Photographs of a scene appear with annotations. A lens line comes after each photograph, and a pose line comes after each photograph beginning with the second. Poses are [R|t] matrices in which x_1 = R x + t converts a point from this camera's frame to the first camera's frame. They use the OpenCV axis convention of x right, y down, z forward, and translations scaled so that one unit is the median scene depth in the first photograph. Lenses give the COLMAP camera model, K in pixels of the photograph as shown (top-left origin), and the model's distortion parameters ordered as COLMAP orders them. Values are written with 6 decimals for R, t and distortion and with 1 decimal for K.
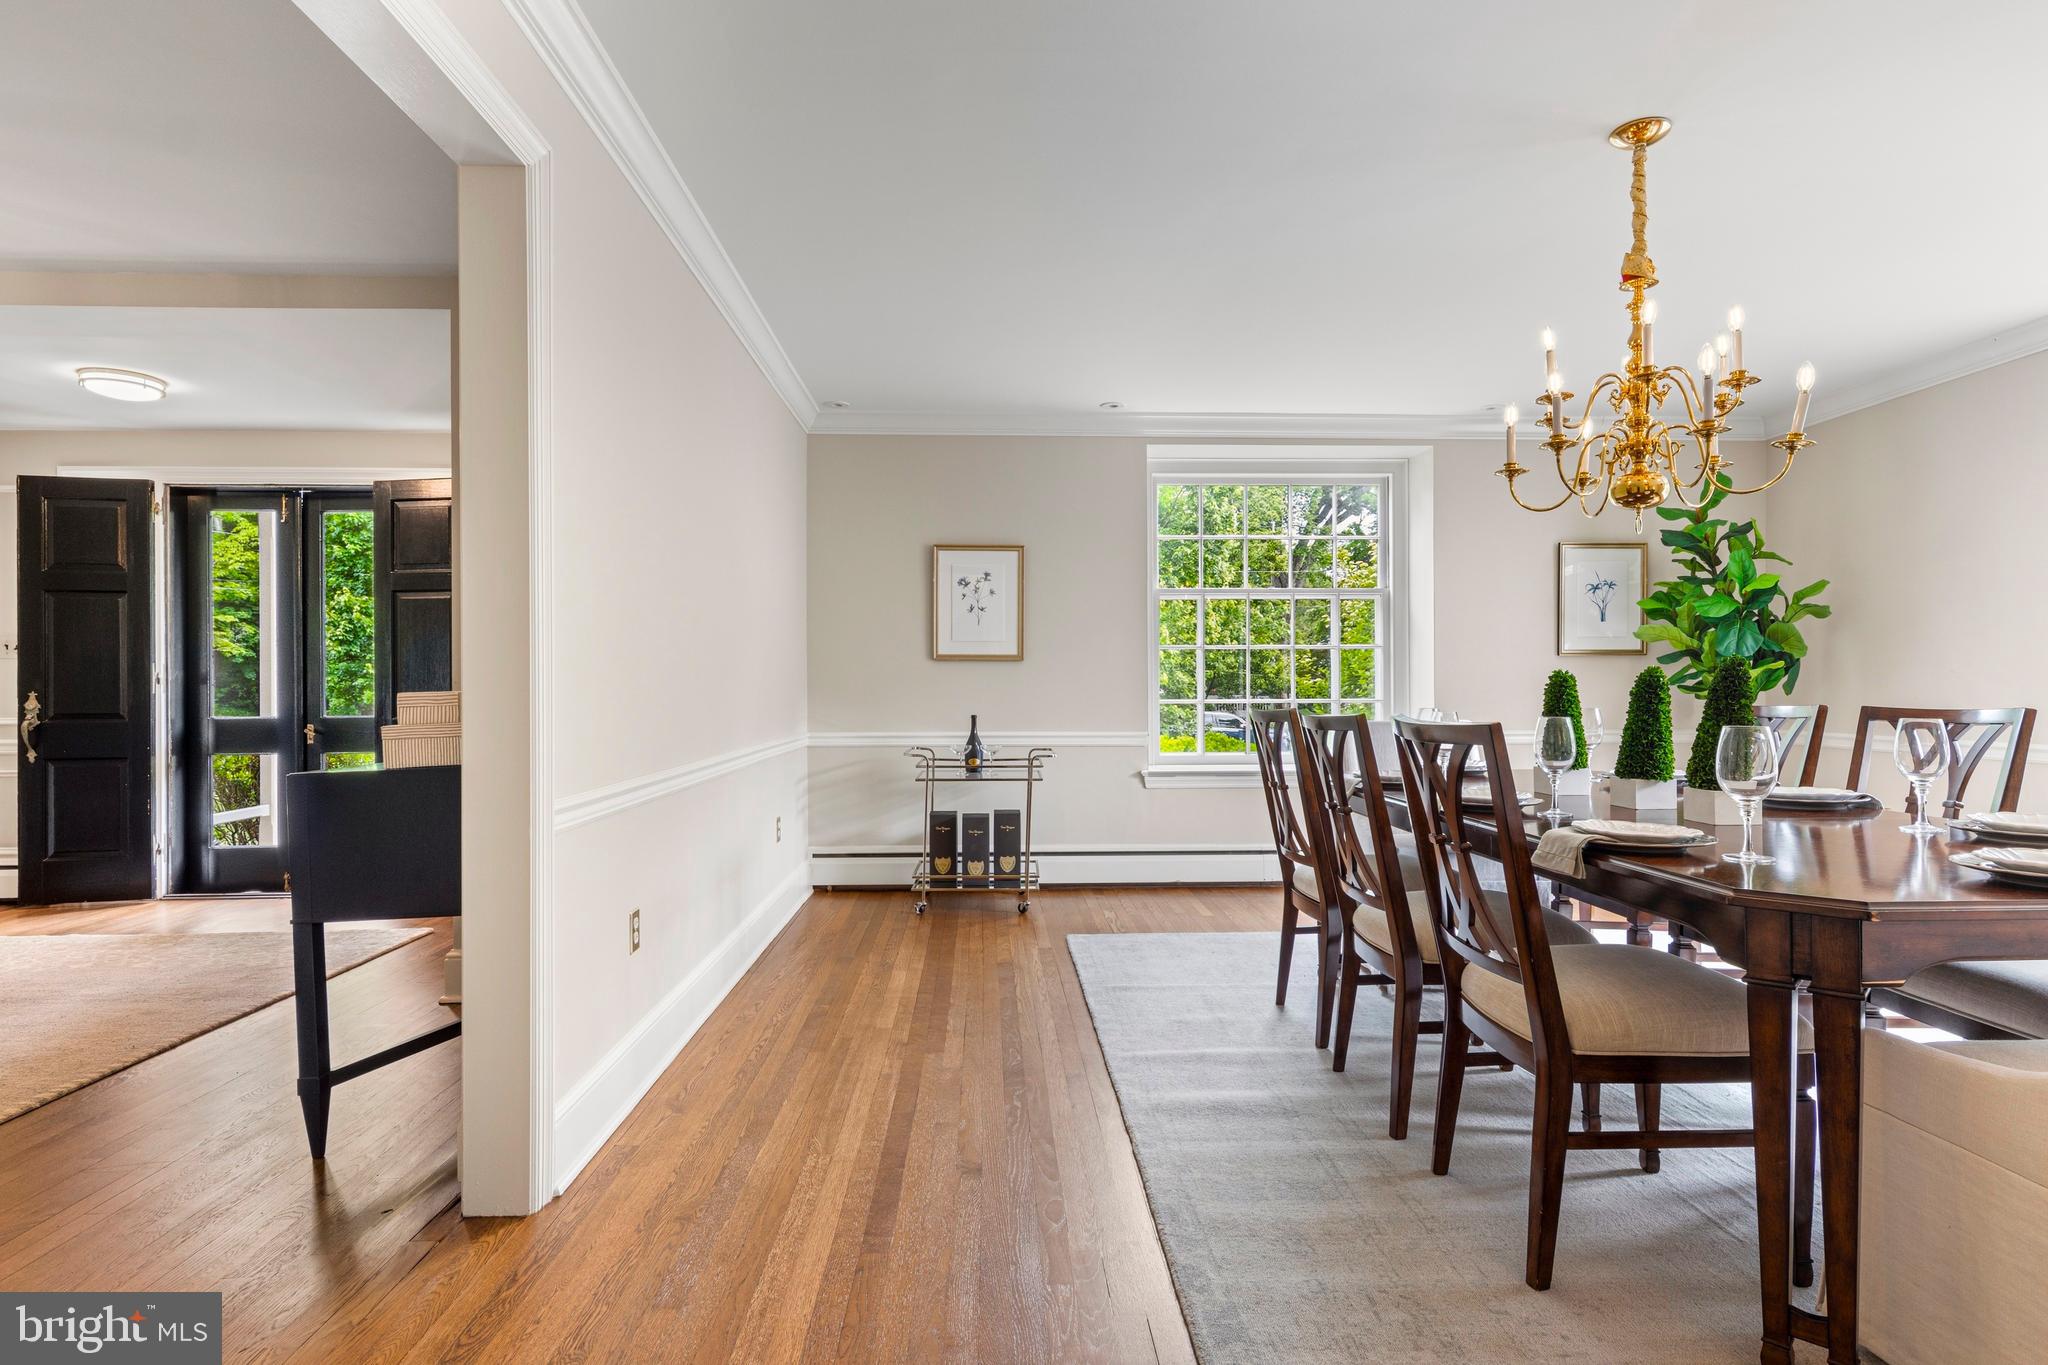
lens RADIAL K [[1032.2, 0, 1024.0], [0, 1032.2, 682.5], [0, 0, 1]] dist [0.004652, 0.000224]
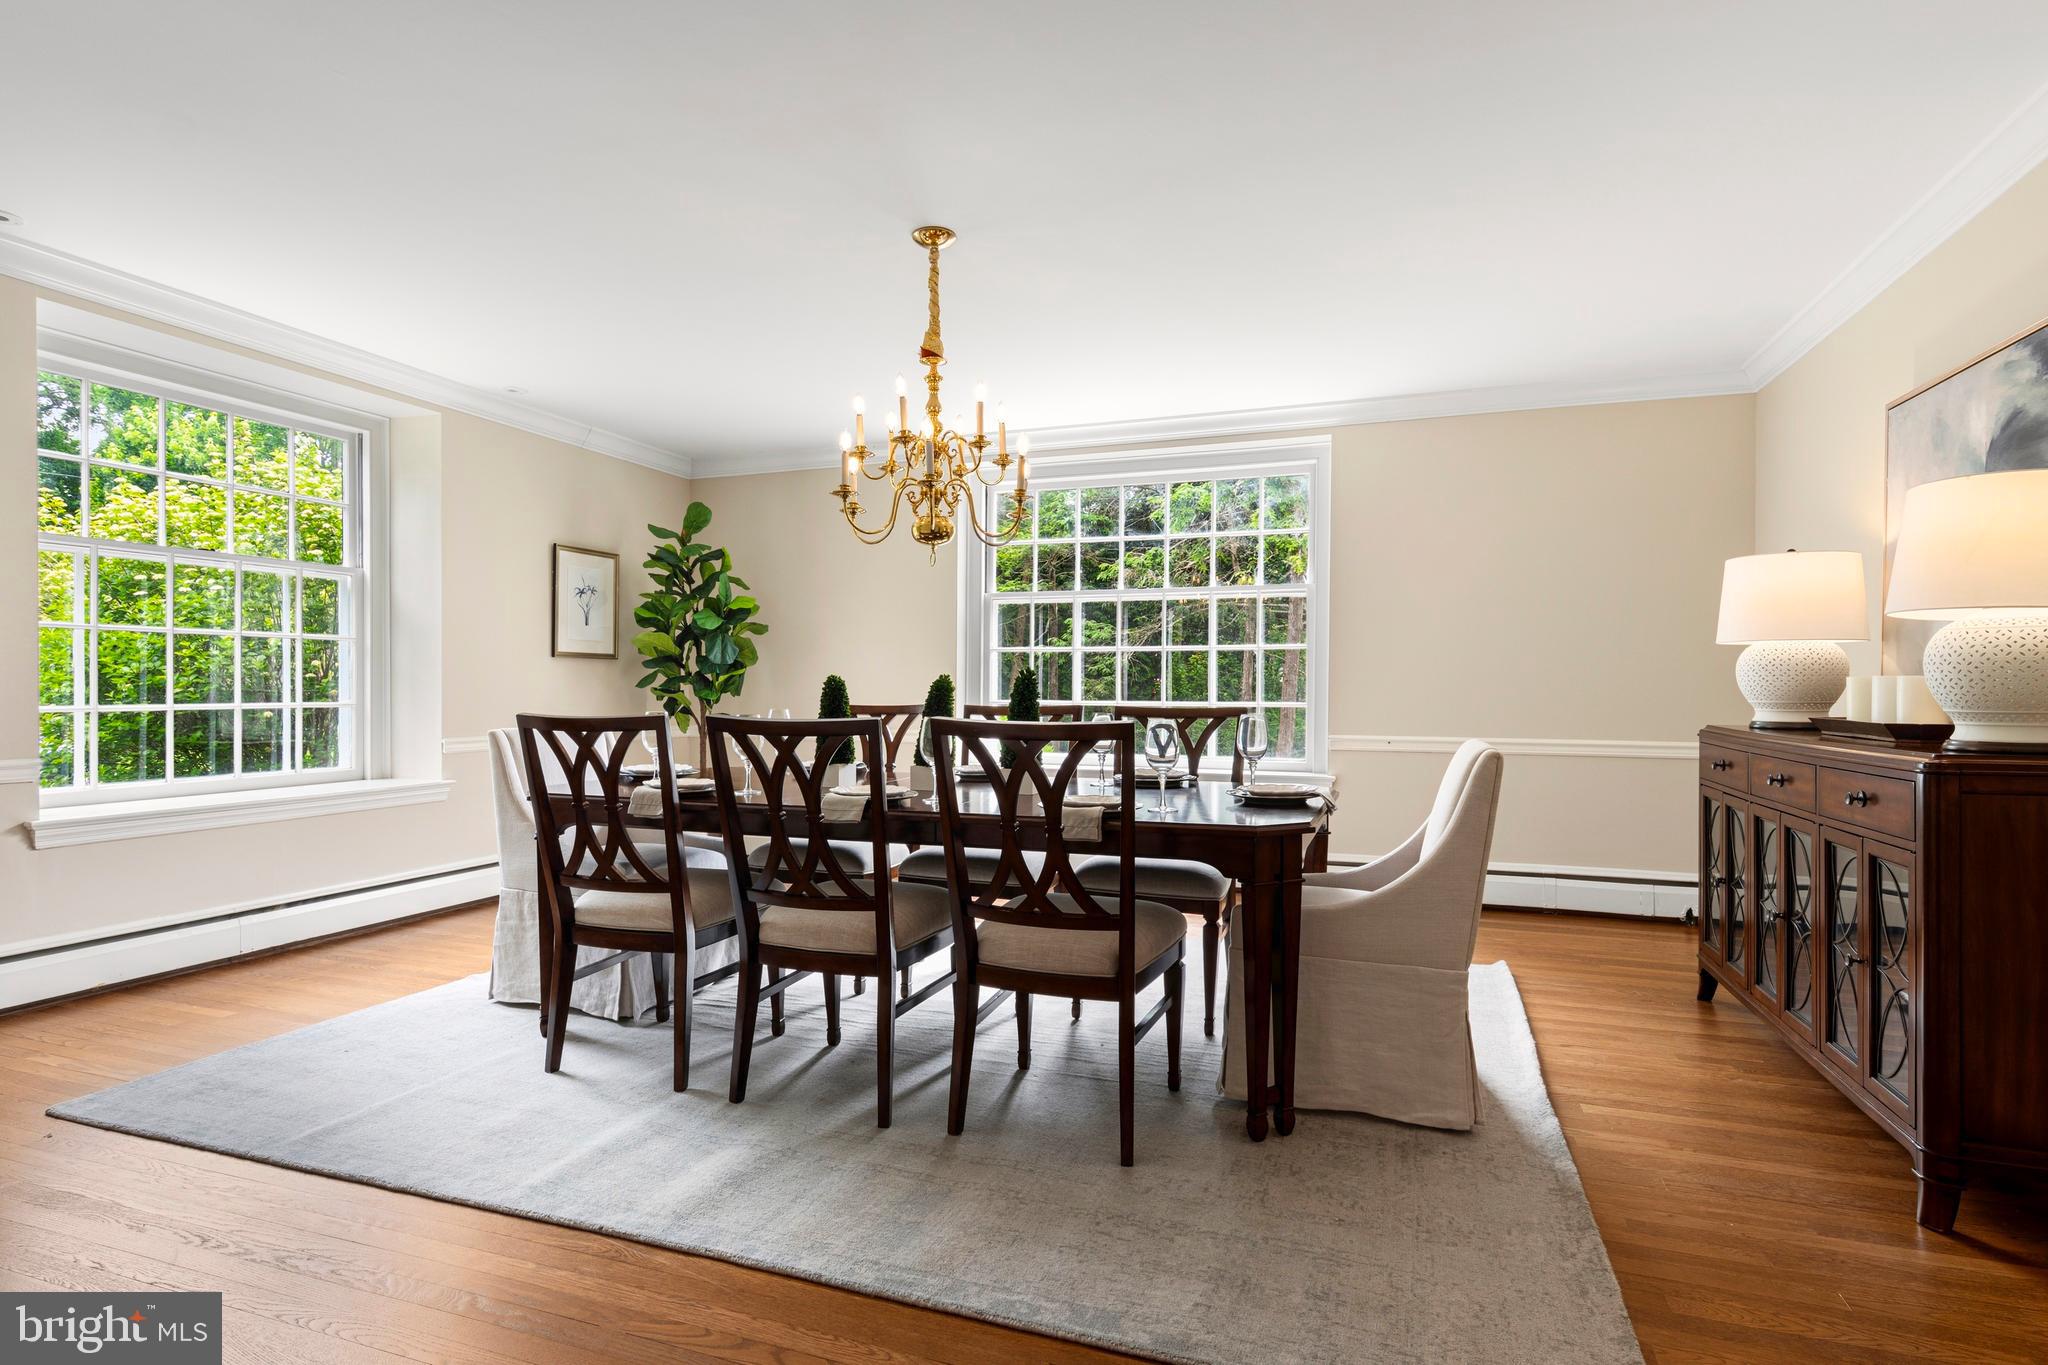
lens RADIAL K [[1042.5, 0, 1024.0], [0, 1042.5, 682.5], [0, 0, 1]] dist [0.006157, -0.000468]
pose [[0.370713, 0.012606, 0.928662, -0.504932], [-0.009103, 0.999909, -0.009939, 0.007113], [-0.928703, -0.004769, 0.370794, 0.442103]]
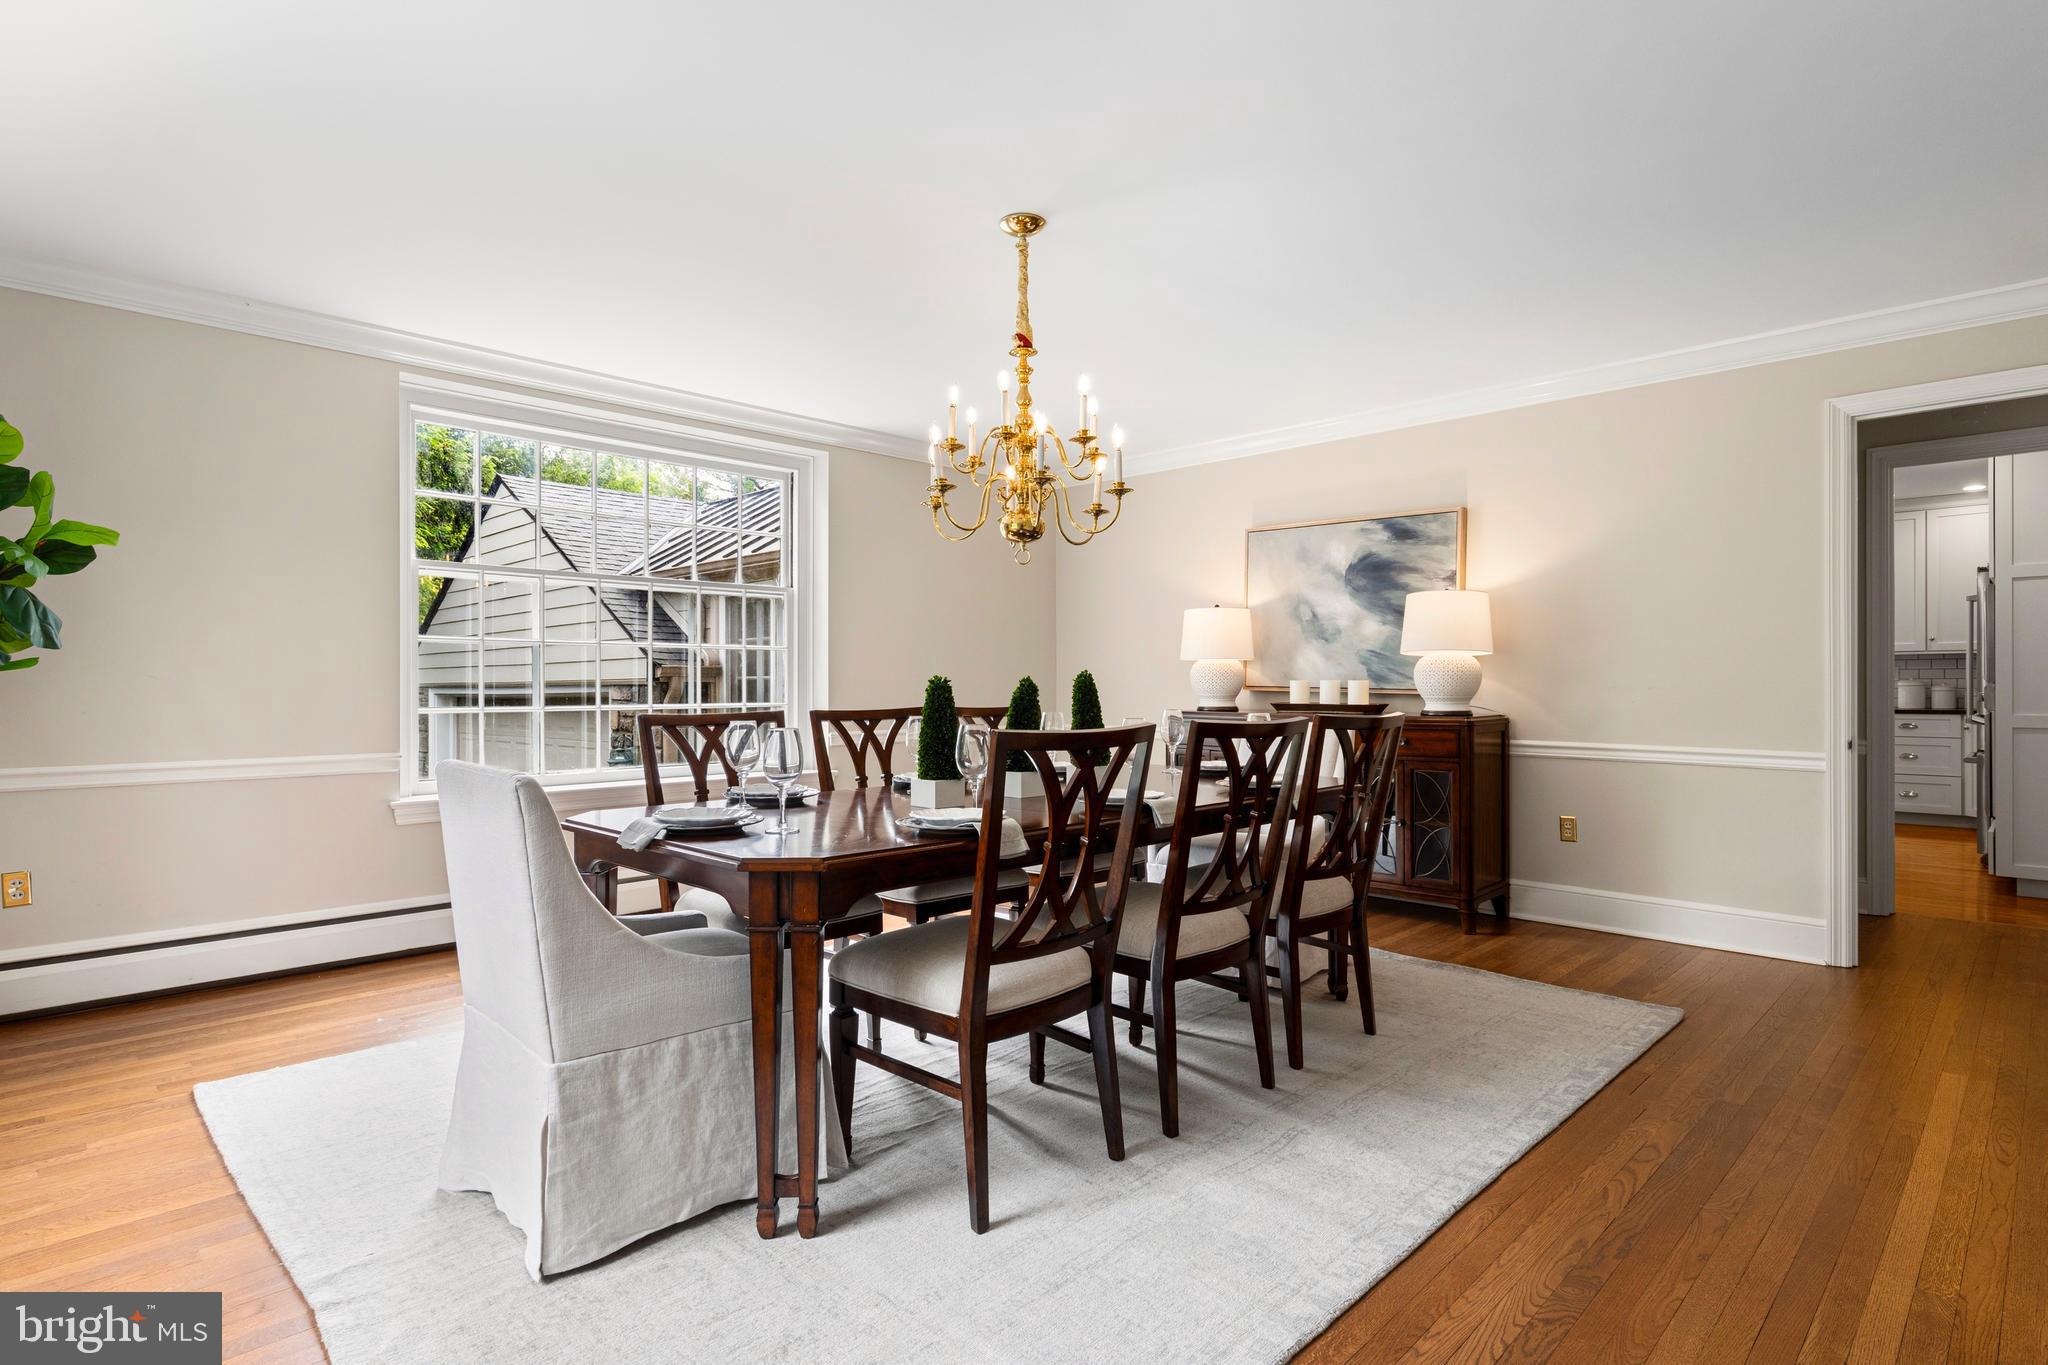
lens RADIAL K [[1042.5, 0, 1024.0], [0, 1042.5, 682.5], [0, 0, 1]] dist [0.006157, -0.000468]
pose [[-0.683589, 0.014312, 0.729727, -0.269564], [0.006107, 0.999885, -0.013890, 0.009059], [-0.729842, -0.005039, -0.683597, 1.791143]]
